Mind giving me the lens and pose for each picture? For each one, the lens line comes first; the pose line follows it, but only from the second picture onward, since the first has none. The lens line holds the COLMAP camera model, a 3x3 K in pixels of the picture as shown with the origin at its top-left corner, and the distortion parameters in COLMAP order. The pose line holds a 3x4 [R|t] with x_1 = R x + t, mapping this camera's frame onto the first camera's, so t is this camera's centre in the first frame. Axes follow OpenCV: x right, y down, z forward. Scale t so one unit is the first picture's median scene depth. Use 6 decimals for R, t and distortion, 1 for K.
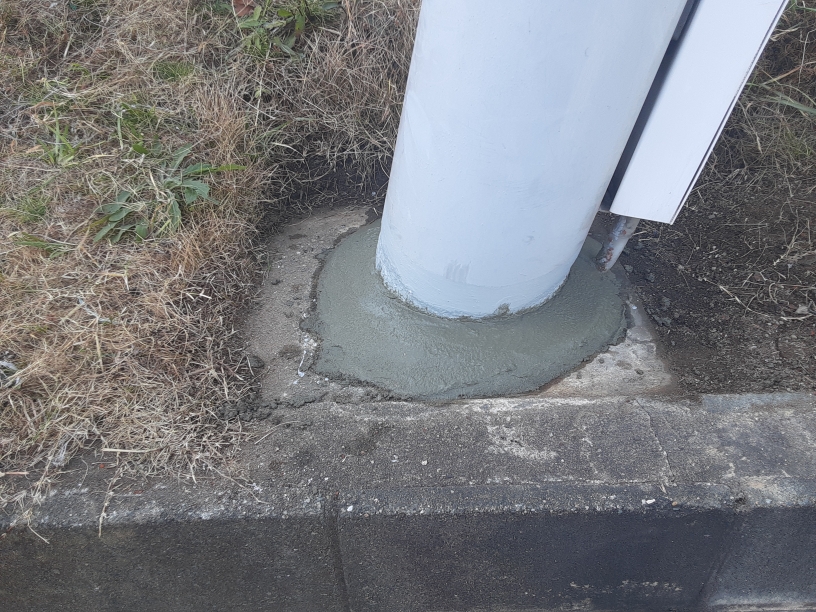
lens RADIAL K [[662.6, 0, 409.7], [0, 662.6, 298.7], [0, 0, 1]] dist [0.078599, -0.109874]
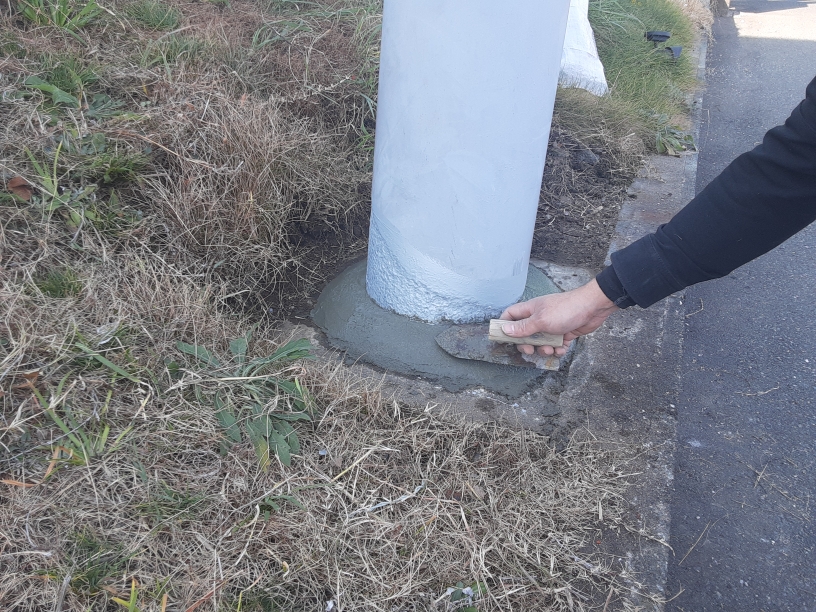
lens RADIAL K [[662.6, 0, 410.7], [0, 662.6, 309.5], [0, 0, 1]] dist [0.078599, -0.109874]
pose [[0.372808, -0.448519, 0.812308, -1.084395], [0.554525, 0.809592, 0.192520, -0.334313], [-0.743987, 0.378672, 0.550537, 0.472904]]
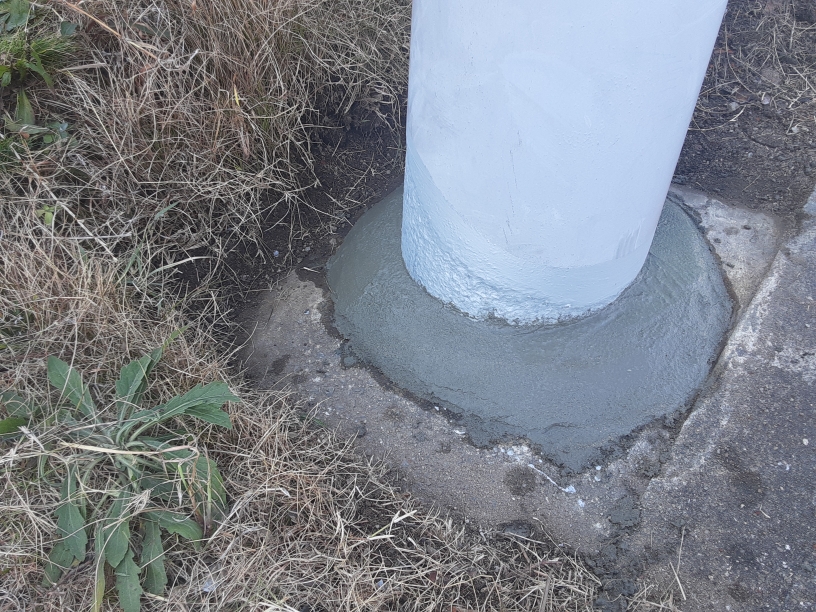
lens RADIAL K [[662.6, 0, 412.4], [0, 662.6, 306.2], [0, 0, 1]] dist [0.078599, -0.109874]
pose [[0.603592, -0.593779, 0.532074, -0.536511], [0.539523, 0.795535, 0.275752, -0.330909], [-0.587019, 0.120625, 0.800536, 0.526640]]
